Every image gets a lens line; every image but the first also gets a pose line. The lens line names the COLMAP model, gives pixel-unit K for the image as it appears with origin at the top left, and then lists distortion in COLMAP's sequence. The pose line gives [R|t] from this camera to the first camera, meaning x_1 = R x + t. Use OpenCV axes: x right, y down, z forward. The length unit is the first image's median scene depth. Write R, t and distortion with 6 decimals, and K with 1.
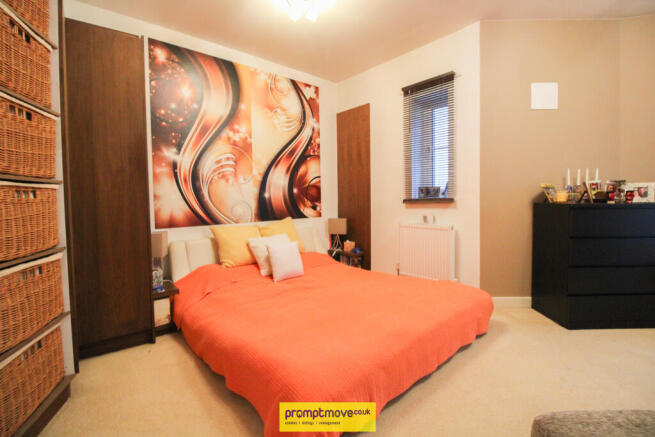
lens RADIAL K [[304.0, 0, 329.8], [0, 304.0, 211.9], [0, 0, 1]] dist [-0.015156, -0.001158]
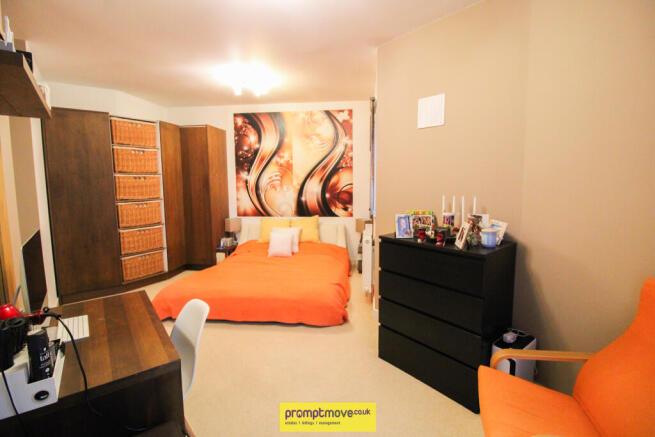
lens RADIAL K [[304.0, 0, 329.8], [0, 304.0, 211.9], [0, 0, 1]] dist [-0.015156, -0.001158]
pose [[0.668011, 0.089063, -0.738802, 0.932653], [-0.037647, 0.995585, 0.085979, -0.120671], [0.743198, -0.029622, 0.668415, 0.133128]]
